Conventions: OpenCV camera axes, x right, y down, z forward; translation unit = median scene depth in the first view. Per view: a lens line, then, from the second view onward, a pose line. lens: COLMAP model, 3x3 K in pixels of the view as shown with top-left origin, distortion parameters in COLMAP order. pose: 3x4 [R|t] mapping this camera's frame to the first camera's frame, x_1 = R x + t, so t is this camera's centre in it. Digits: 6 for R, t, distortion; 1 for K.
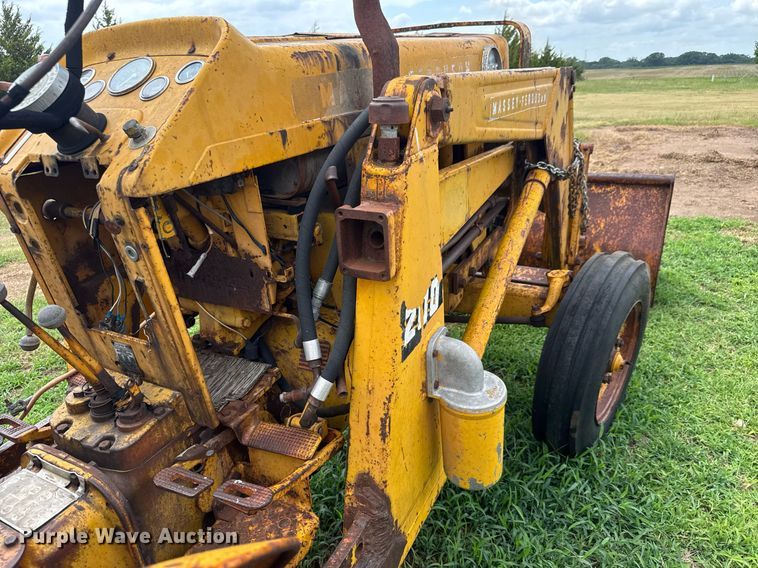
lens RADIAL K [[537.0, 0, 379.0], [0, 537.0, 284.0], [0, 0, 1]] dist [0.029682, -0.034046]
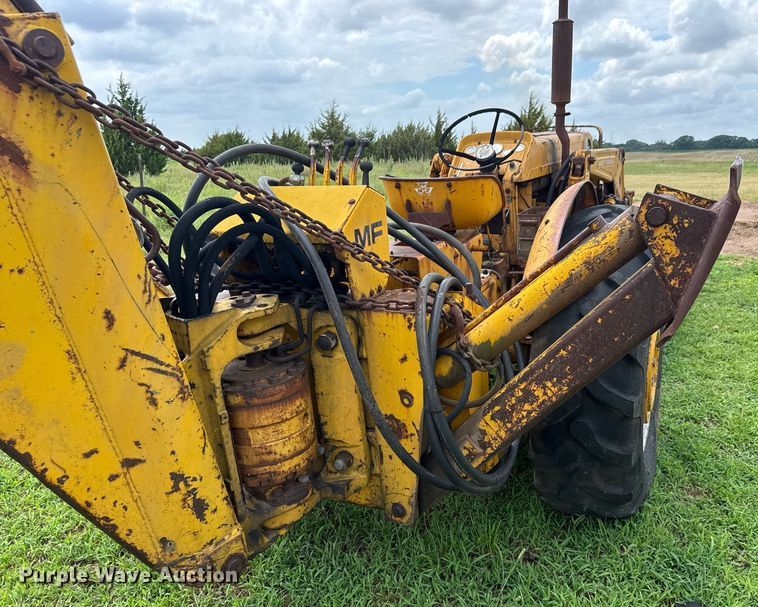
lens RADIAL K [[621.1, 0, 440.7], [0, 621.1, 339.4], [0, 0, 1]] dist [0.131259, -0.231626]
pose [[0.996173, -0.010506, 0.086768, -0.953680], [0.017867, 0.996263, -0.084505, 0.876899], [-0.085555, 0.085732, 0.992638, -2.156631]]
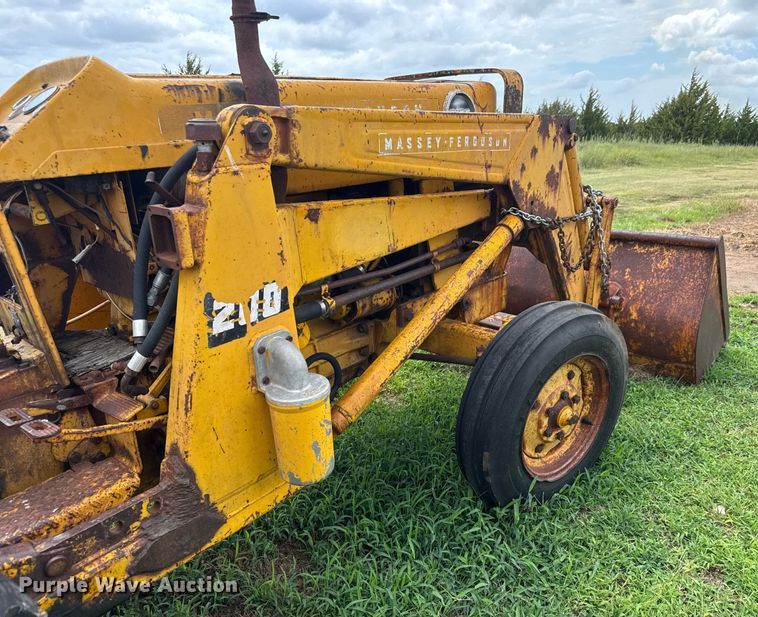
lens RADIAL K [[576.1, 0, 418.2], [0, 576.1, 309.4], [0, 0, 1]] dist [0.110584, -0.191615]
pose [[0.974128, 0.094787, -0.205157, 0.638084], [-0.109792, 0.991955, -0.063010, 0.083424], [0.197534, 0.083904, 0.976699, -0.115944]]
